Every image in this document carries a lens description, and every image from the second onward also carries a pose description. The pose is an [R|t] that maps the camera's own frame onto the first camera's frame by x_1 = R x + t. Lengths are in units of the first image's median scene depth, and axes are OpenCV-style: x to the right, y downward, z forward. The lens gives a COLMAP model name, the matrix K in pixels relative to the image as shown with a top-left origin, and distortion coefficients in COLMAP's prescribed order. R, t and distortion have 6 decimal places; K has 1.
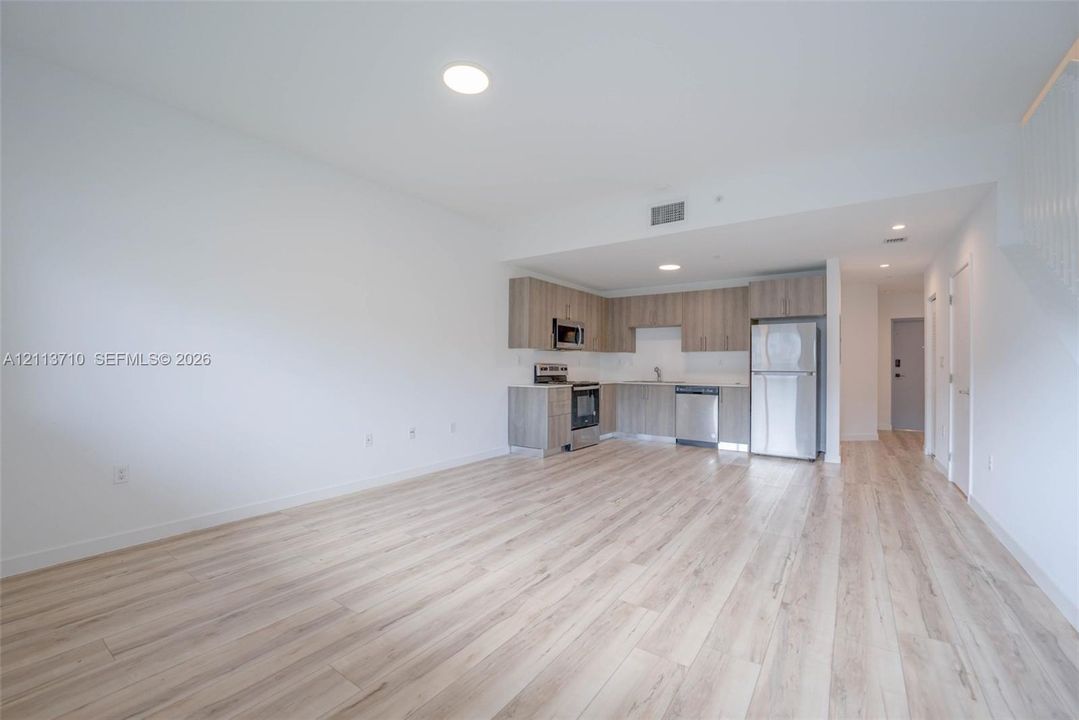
lens RADIAL K [[442.8, 0, 543.6], [0, 442.8, 362.3], [0, 0, 1]] dist [-0.022867, -0.000268]
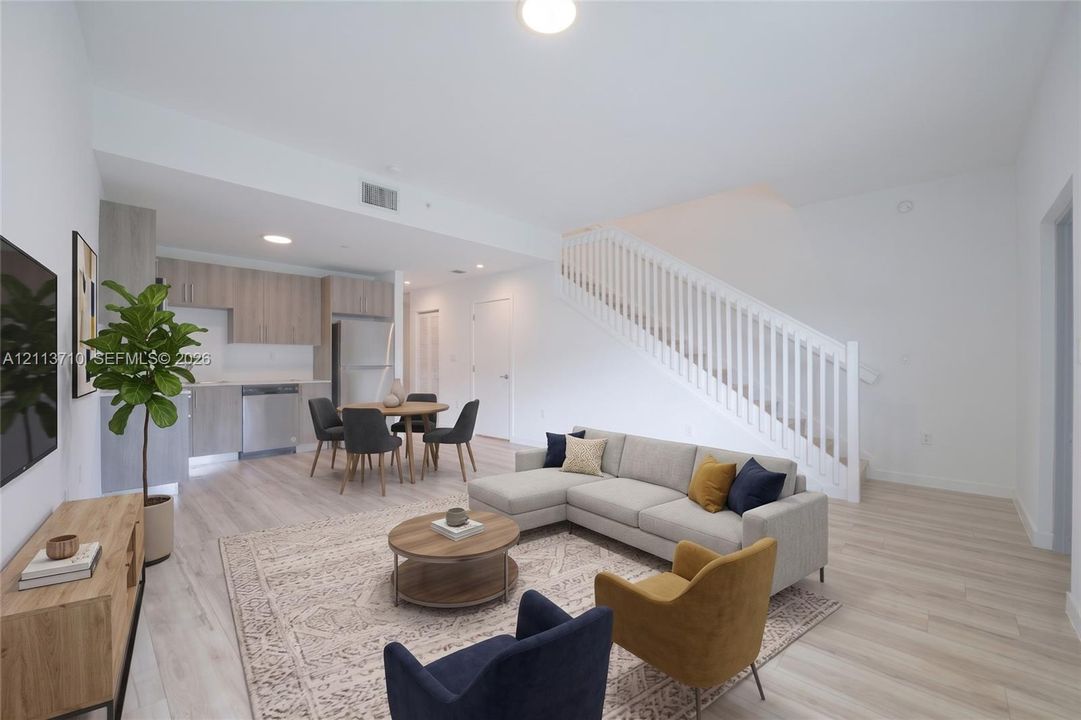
lens RADIAL K [[447.0, 0, 548.9], [0, 447.0, 362.0], [0, 0, 1]] dist [-0.024908, -0.000006]
pose [[0.143068, -0.007275, 0.989686, -0.467956], [-0.007514, 0.999936, 0.008437, -0.000567], [-0.989684, -0.008643, 0.143004, 0.403533]]
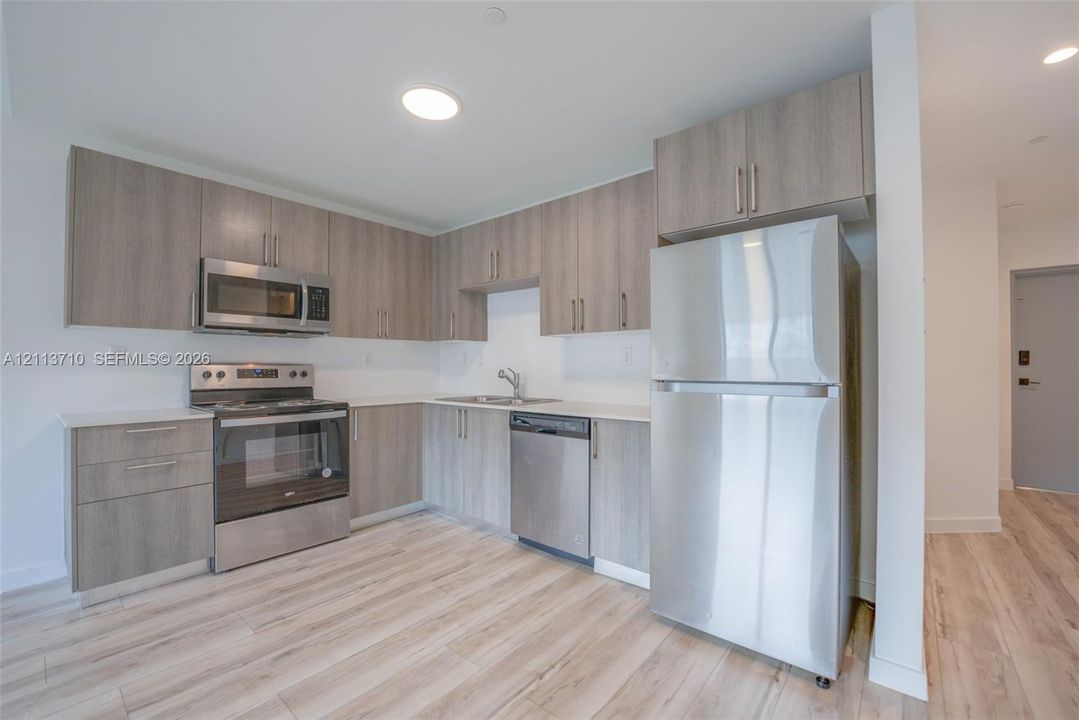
lens RADIAL K [[442.8, 0, 543.6], [0, 442.8, 362.3], [0, 0, 1]] dist [-0.022867, -0.000268]
pose [[0.996621, -0.007336, -0.081808, 0.428804], [0.007198, 0.999972, -0.001978, 0.006345], [0.081821, 0.001382, 0.996646, 0.662741]]
